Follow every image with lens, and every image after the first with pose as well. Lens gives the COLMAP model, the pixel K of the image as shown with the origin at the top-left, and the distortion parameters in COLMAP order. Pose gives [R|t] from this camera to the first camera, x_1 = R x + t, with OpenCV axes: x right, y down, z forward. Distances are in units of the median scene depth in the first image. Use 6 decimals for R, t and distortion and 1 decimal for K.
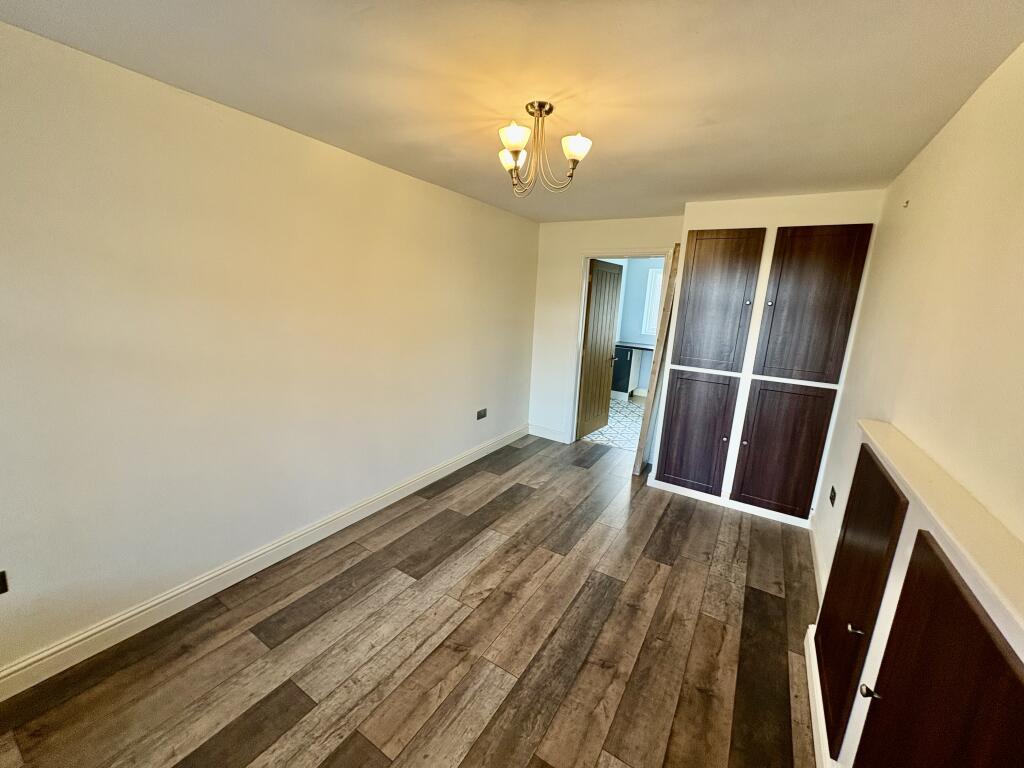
lens RADIAL K [[407.5, 0, 516.2], [0, 407.5, 383.3], [0, 0, 1]] dist [-0.001647, 0.000561]
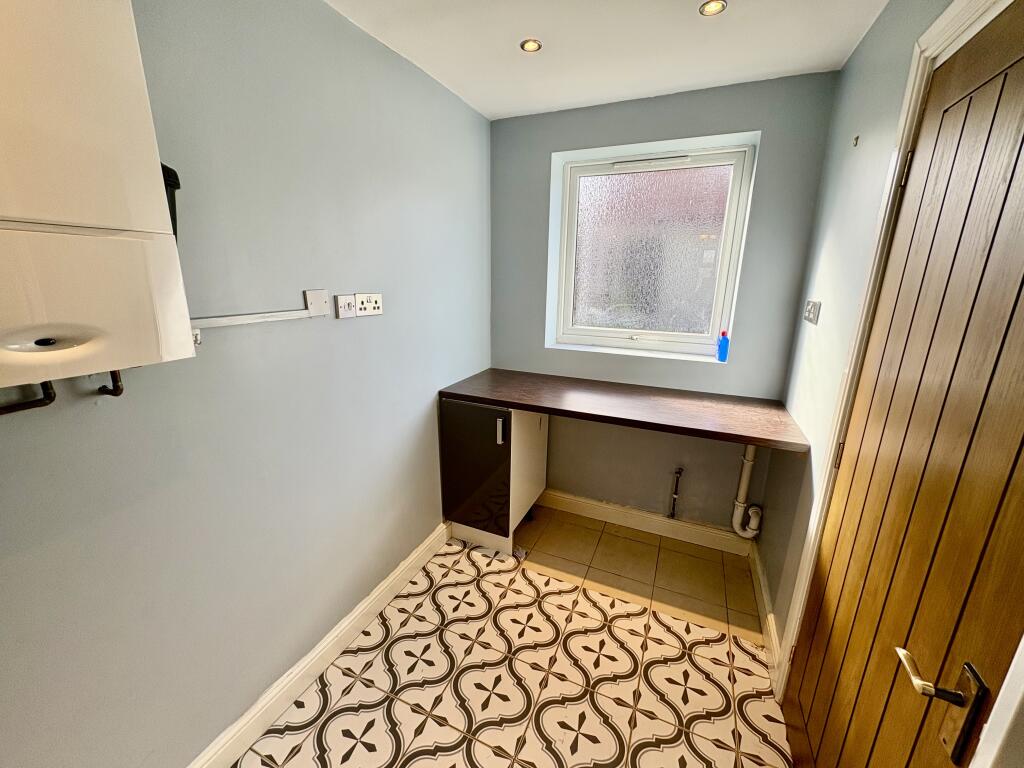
lens RADIAL K [[407.5, 0, 510.8], [0, 407.5, 382.7], [0, 0, 1]] dist [-0.001647, 0.000561]
pose [[0.989923, -0.081997, 0.115447, 0.253208], [0.074348, 0.994837, 0.069082, -0.122838], [-0.120516, -0.059803, 0.990908, 0.707886]]
